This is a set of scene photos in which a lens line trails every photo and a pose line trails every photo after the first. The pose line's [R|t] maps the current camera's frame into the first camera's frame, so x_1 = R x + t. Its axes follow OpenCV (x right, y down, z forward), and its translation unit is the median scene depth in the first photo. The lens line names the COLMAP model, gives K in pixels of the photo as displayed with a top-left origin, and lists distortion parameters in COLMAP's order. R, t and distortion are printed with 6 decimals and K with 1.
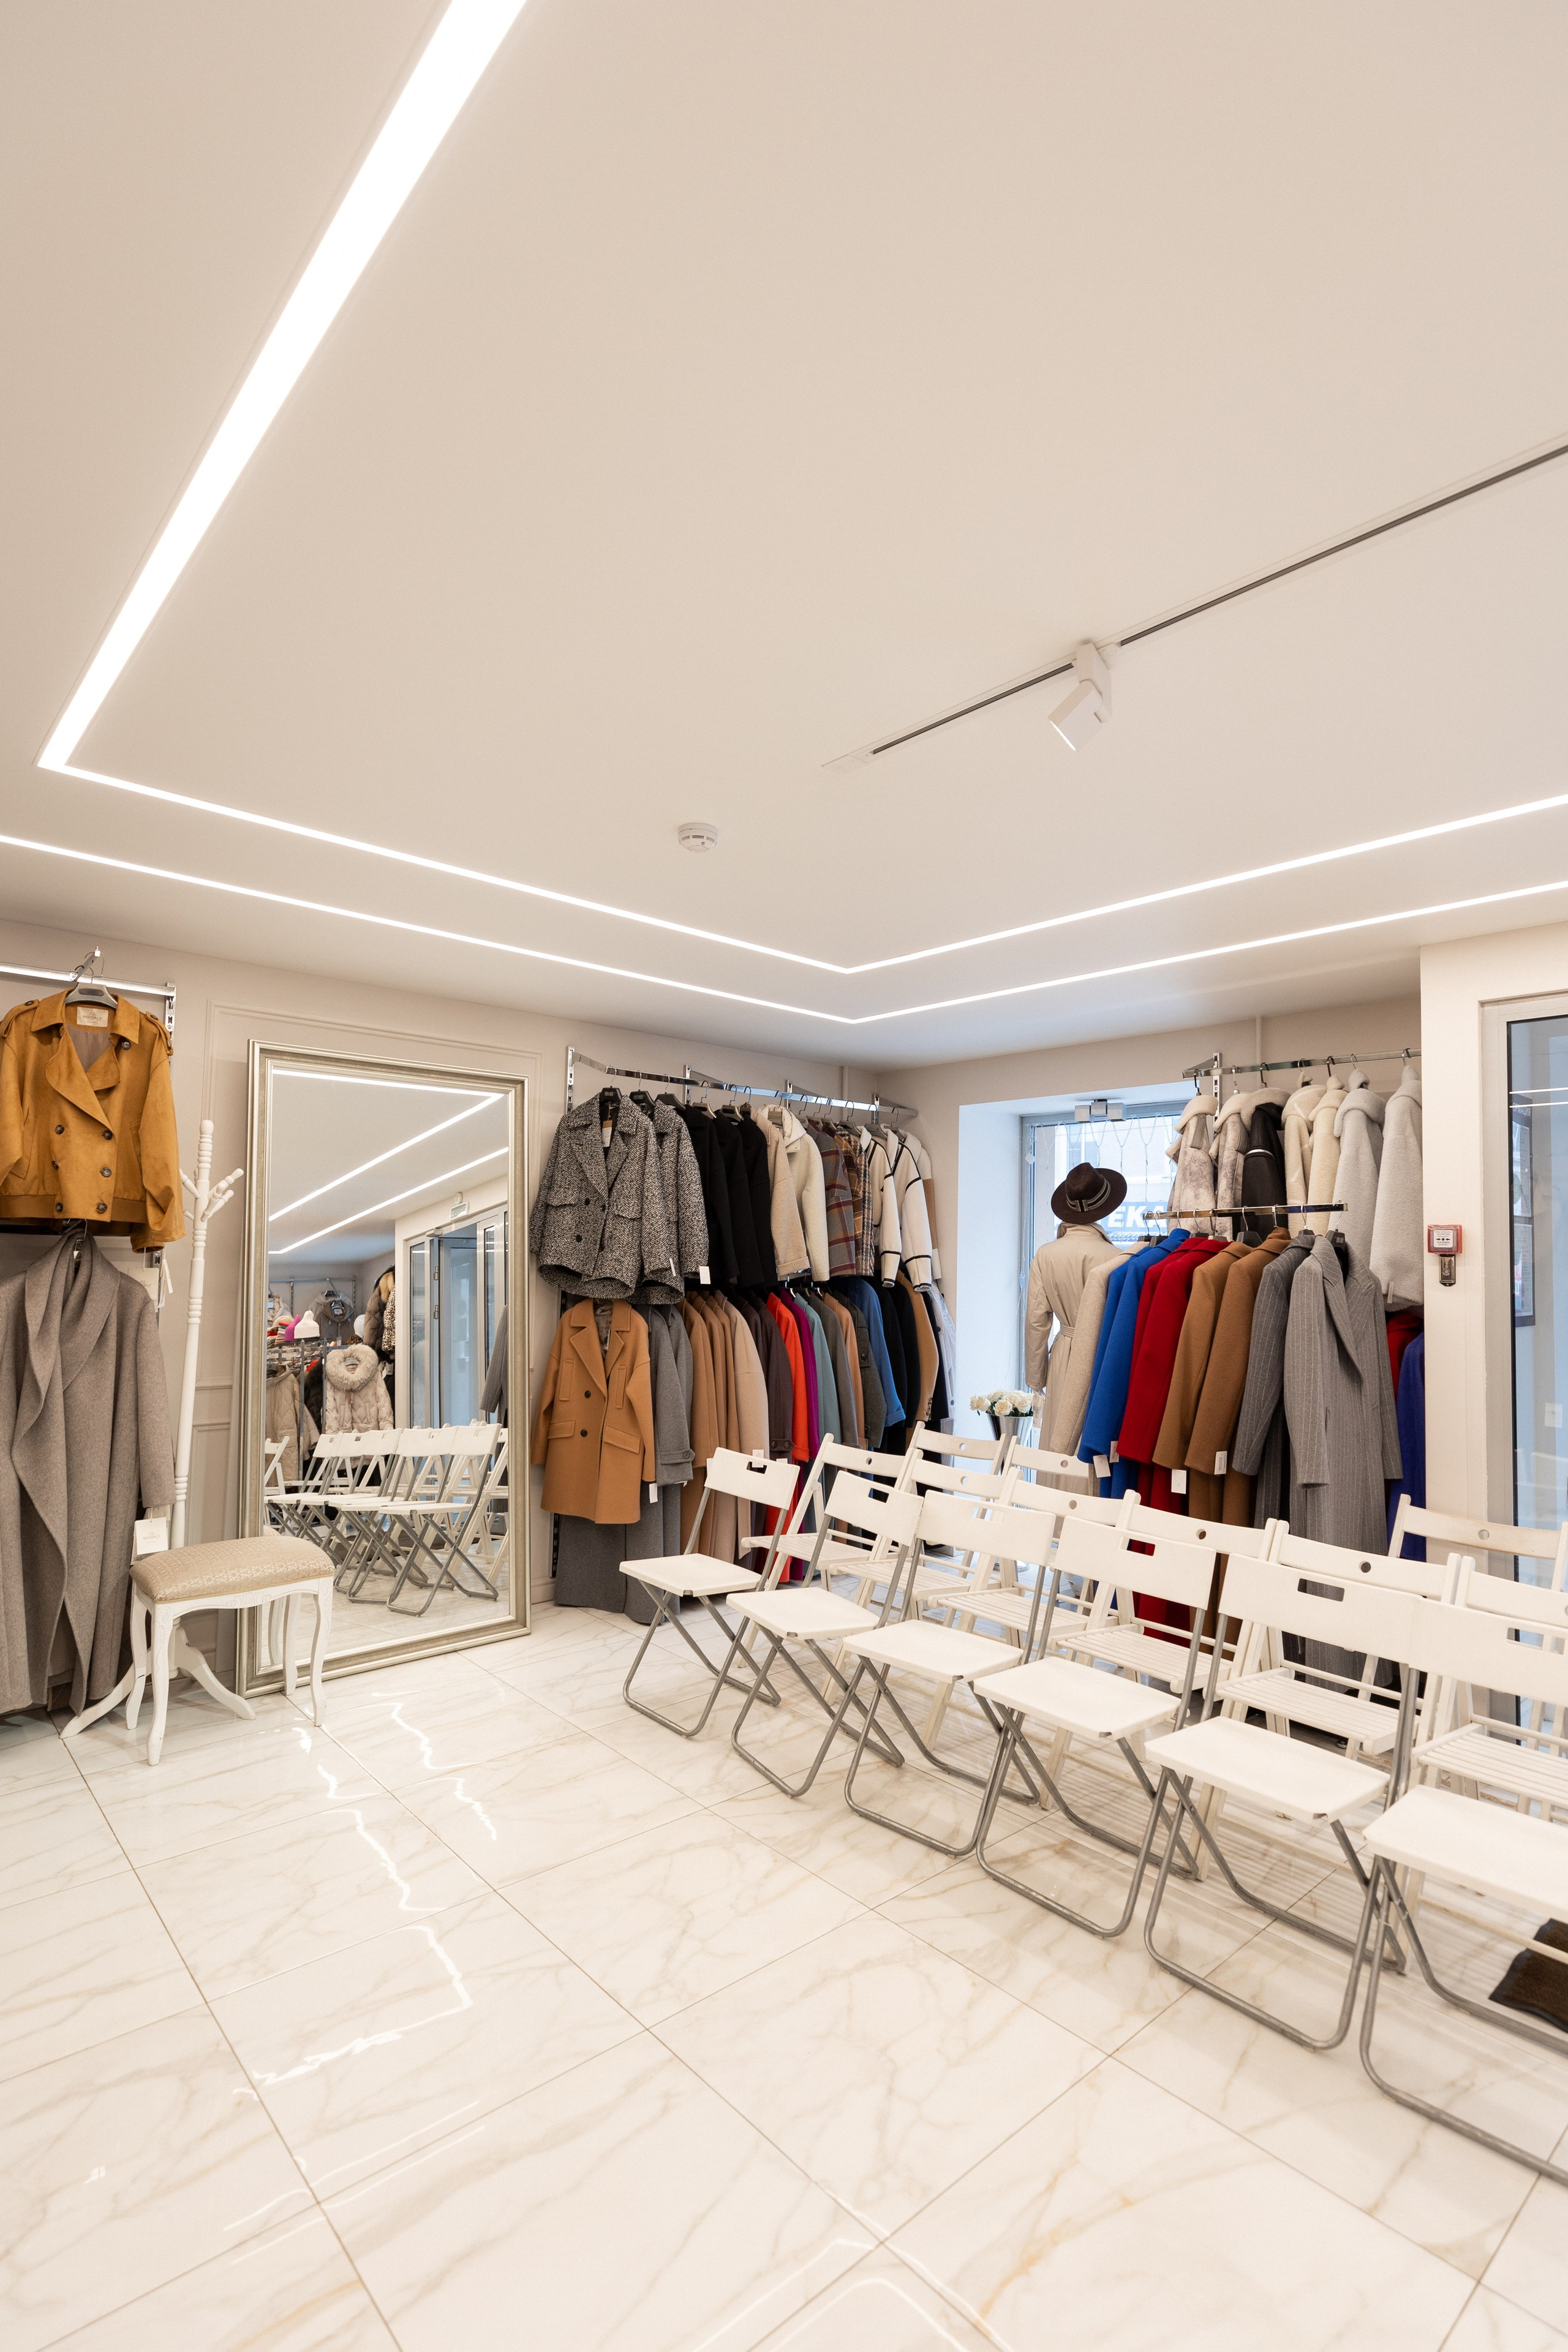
lens RADIAL K [[1355.7, 0, 815.0], [0, 1355.7, 1178.6], [0, 0, 1]] dist [-0.000936, -0.000262]
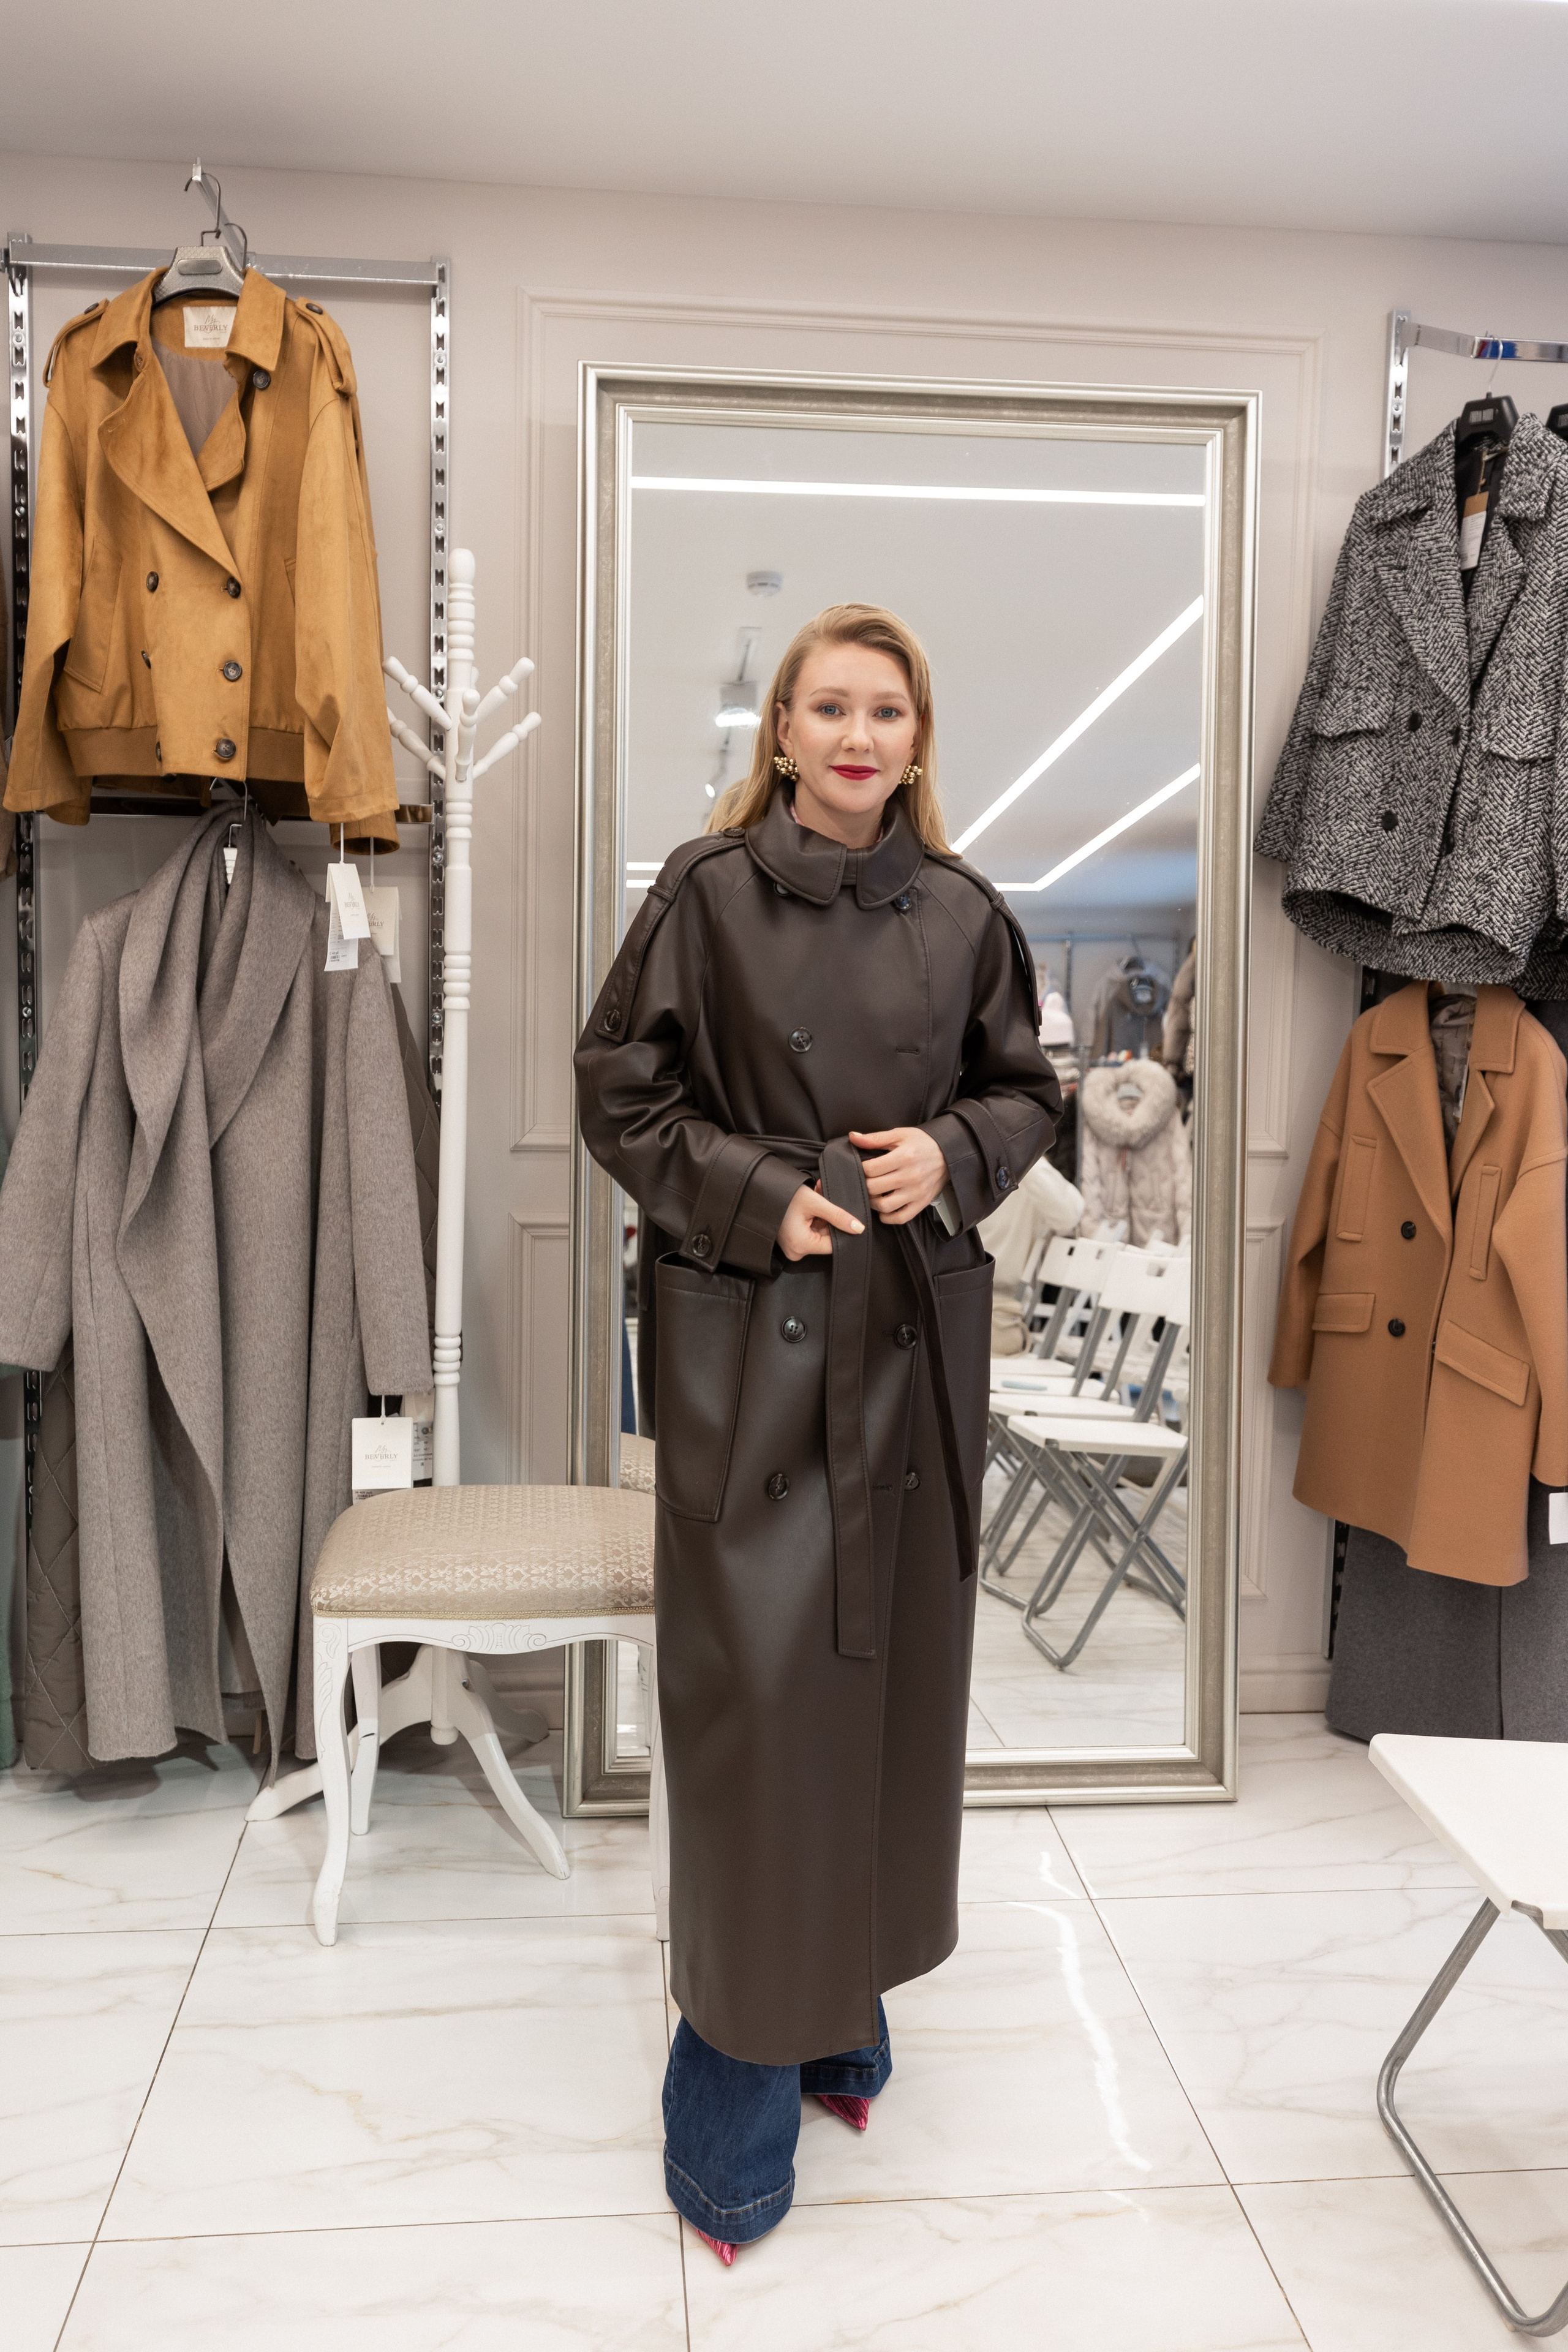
lens RADIAL K [[1953.3, 0, 810.6], [0, 1953.3, 1095.1], [0, 0, 1]] dist [0.002250, 0.004151]
pose [[0.800053, 0.057162, -0.597200, 0.026047], [0.025061, 0.991397, 0.128468, 0.045448], [0.599406, -0.117748, 0.791737, 0.463185]]
